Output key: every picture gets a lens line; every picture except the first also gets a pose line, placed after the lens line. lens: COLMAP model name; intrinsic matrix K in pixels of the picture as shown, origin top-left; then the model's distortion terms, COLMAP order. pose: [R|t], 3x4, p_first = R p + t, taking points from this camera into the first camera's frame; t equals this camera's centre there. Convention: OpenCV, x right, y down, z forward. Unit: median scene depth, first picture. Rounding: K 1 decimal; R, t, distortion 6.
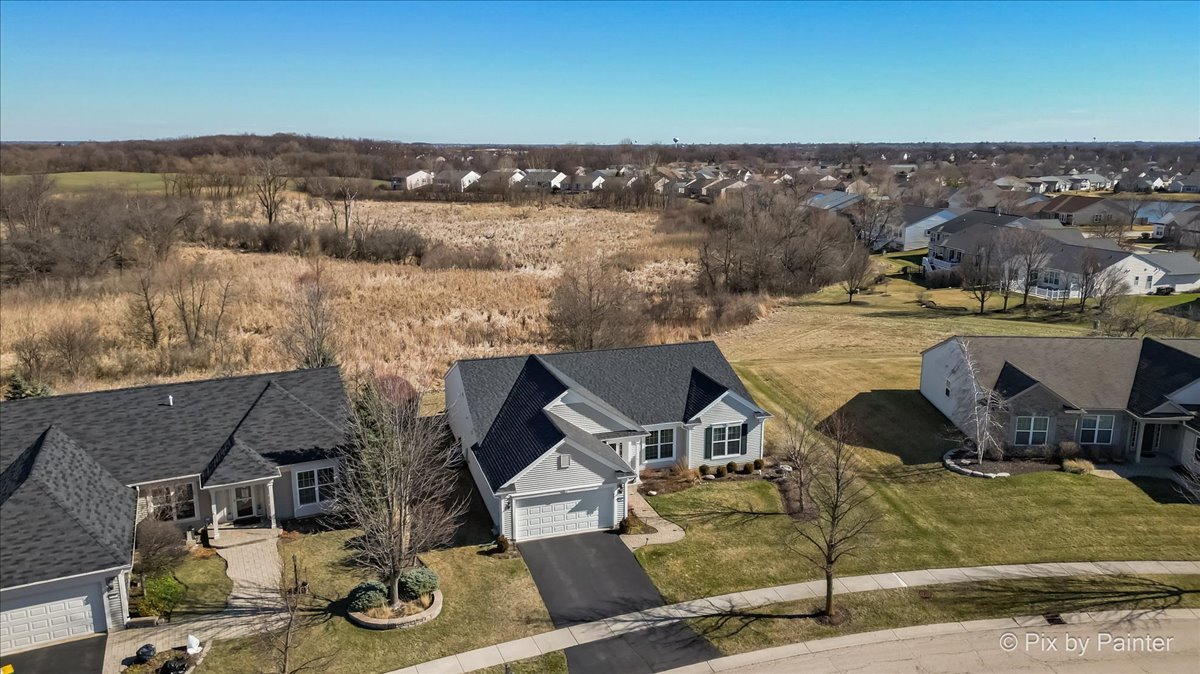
lens RADIAL K [[844.9, 0, 603.5], [0, 844.9, 345.7], [0, 0, 1]] dist [0.085966, -0.101146]
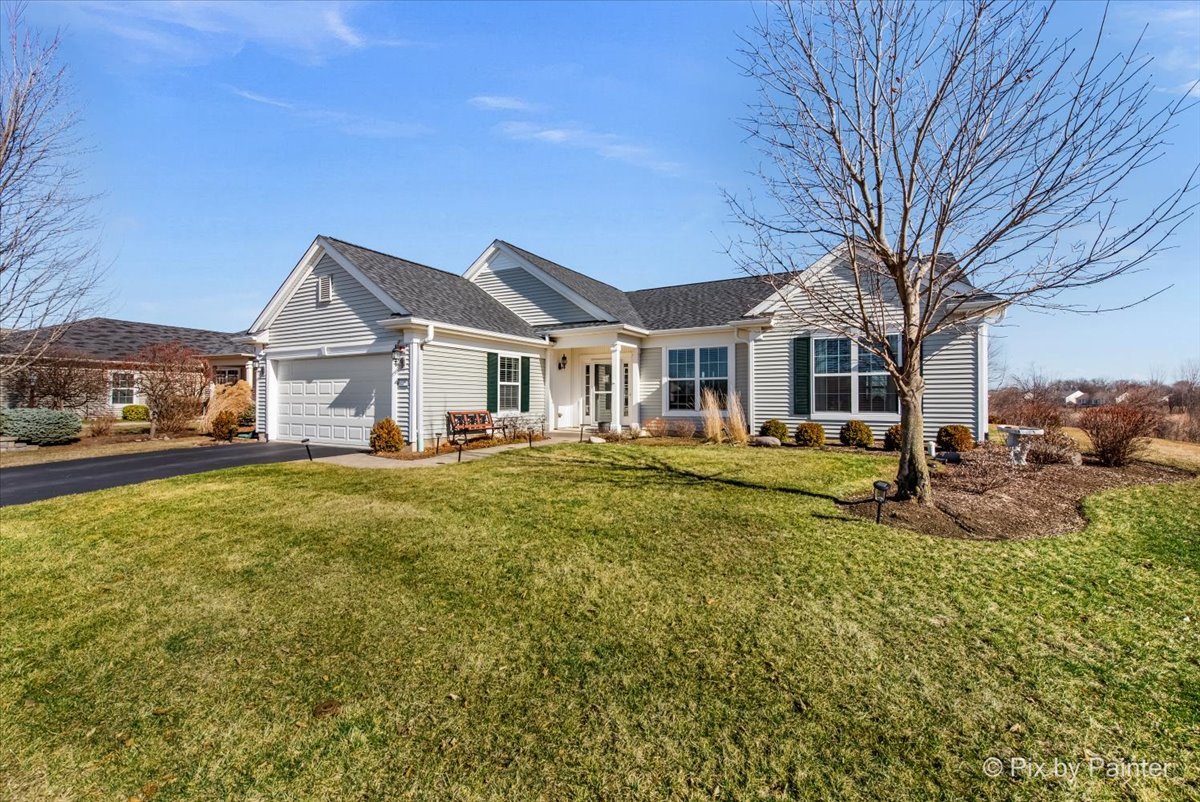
lens RADIAL K [[507.9, 0, 603.6], [0, 507.9, 400.3], [0, 0, 1]] dist [-0.001359, -0.000116]
pose [[0.673171, -0.003327, -0.739479, 0.244028], [-0.170142, 0.972465, -0.159260, 0.183582], [0.719647, 0.233026, 0.654070, 0.775483]]
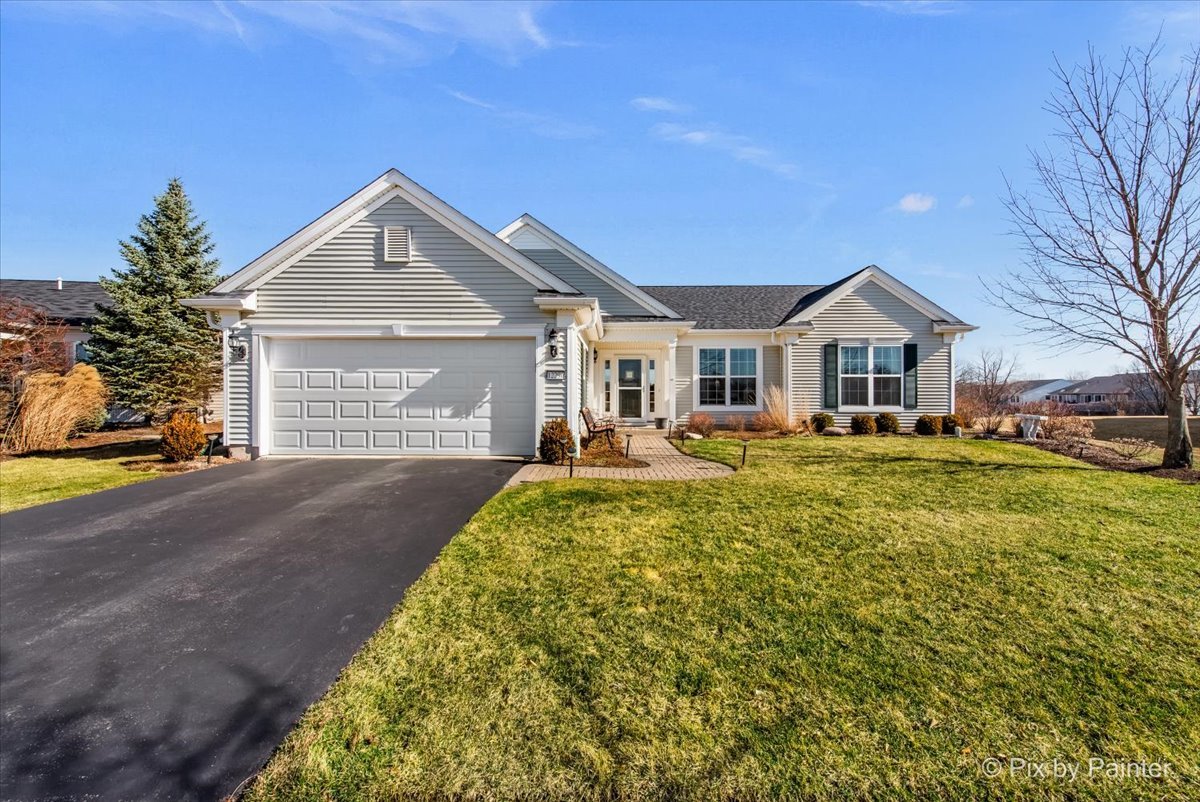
lens RADIAL K [[490.7, 0, 607.9], [0, 490.7, 396.2], [0, 0, 1]] dist [0.002042, -0.000097]
pose [[0.946693, -0.002052, -0.322131, 0.093459], [-0.072682, 0.972834, -0.219799, 0.200500], [0.313831, 0.231495, 0.920826, 0.700150]]
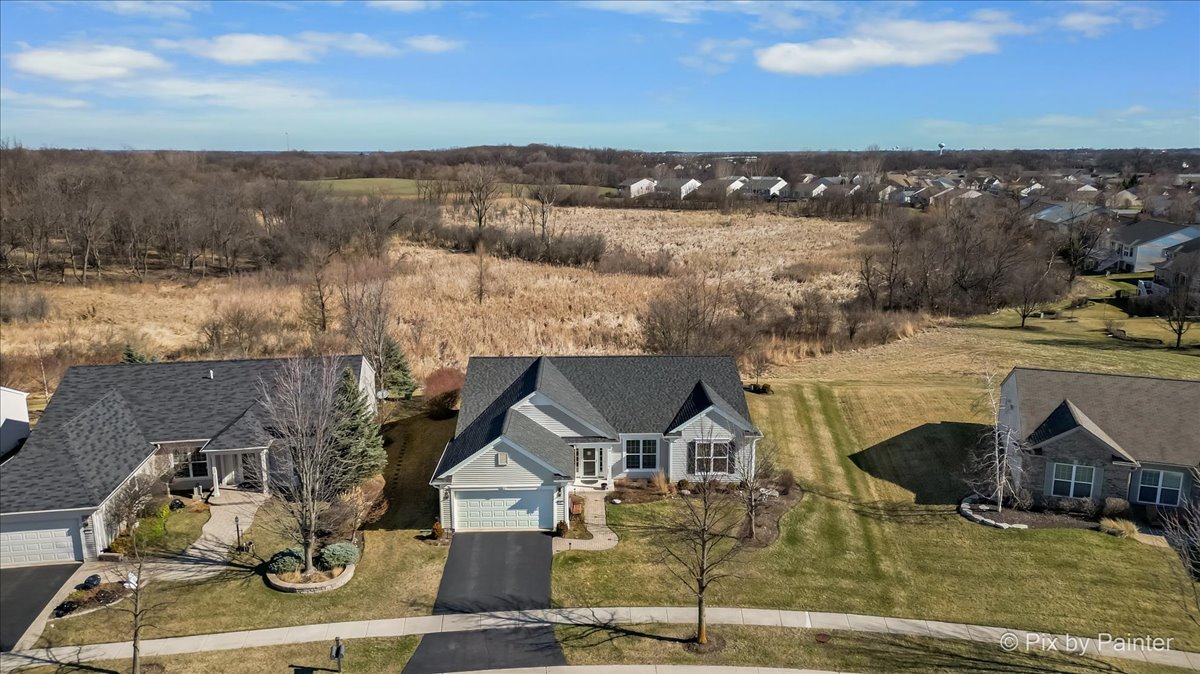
lens RADIAL K [[844.9, 0, 603.5], [0, 844.9, 345.7], [0, 0, 1]] dist [0.085966, -0.101146]
pose [[0.959237, 0.061218, -0.275893, 0.289928], [-0.063615, 0.997974, 0.000262, -0.008086], [0.275350, 0.017300, 0.961188, 0.030650]]
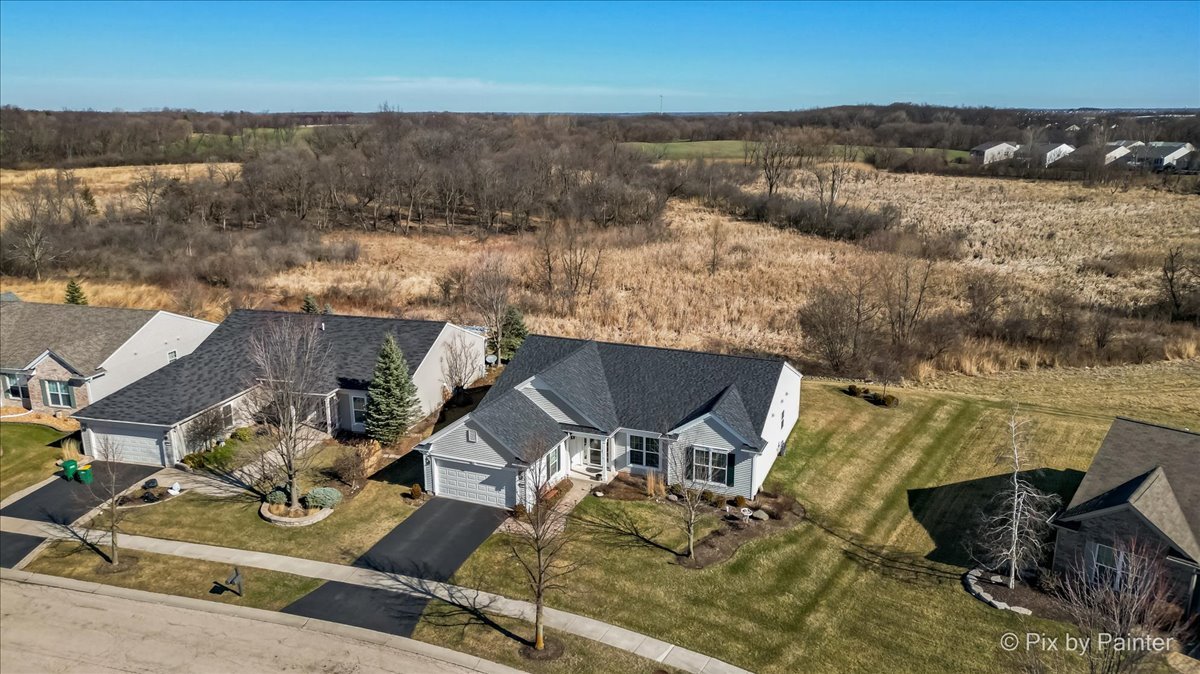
lens RADIAL K [[844.9, 0, 603.5], [0, 844.9, 345.7], [0, 0, 1]] dist [0.085966, -0.101146]
pose [[0.761500, 0.169502, -0.625610, 0.618404], [-0.147328, 0.985201, 0.087600, -0.081432], [0.631200, 0.025462, 0.775202, 0.213218]]
